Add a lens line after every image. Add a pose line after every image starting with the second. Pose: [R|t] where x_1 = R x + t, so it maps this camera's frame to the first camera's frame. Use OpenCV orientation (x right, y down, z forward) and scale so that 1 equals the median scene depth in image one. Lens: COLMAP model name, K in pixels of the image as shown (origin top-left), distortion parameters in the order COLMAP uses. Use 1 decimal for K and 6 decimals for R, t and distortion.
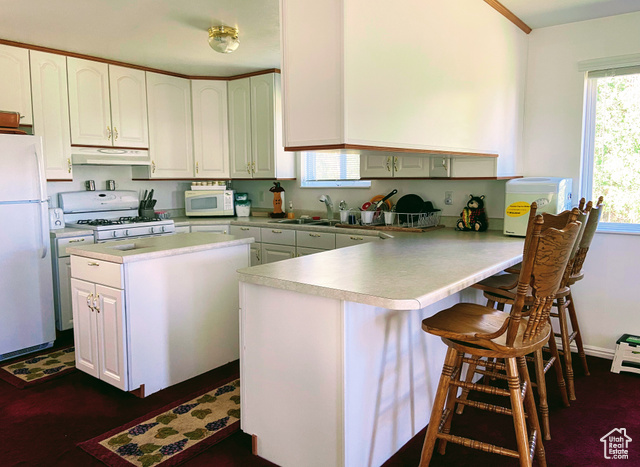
lens RADIAL K [[487.8, 0, 320.2], [0, 487.8, 228.5], [0, 0, 1]] dist [0.016499, -0.037498]
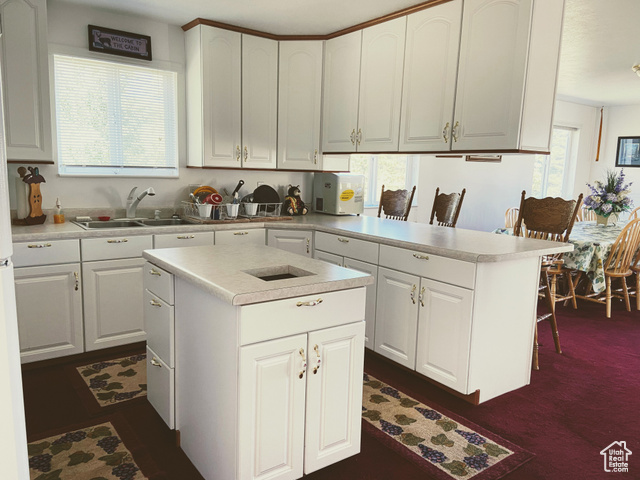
lens RADIAL K [[483.8, 0, 320.1], [0, 483.8, 241.9], [0, 0, 1]] dist [0.016158, -0.000154]
pose [[0.281989, -0.133221, 0.950123, -0.758121], [0.061711, 0.990780, 0.120607, -0.064991], [-0.957431, 0.024623, 0.287611, 0.571763]]
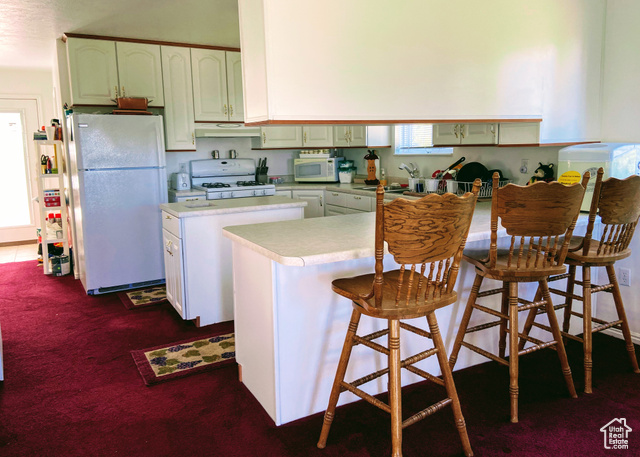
lens RADIAL K [[487.3, 0, 320.2], [0, 487.3, 216.5], [0, 0, 1]] dist [0.012607, 0.002317]
pose [[0.919343, 0.044098, -0.390979, 0.279198], [-0.026738, 0.998404, 0.049737, -0.002953], [0.392548, -0.035271, 0.919055, -0.005958]]
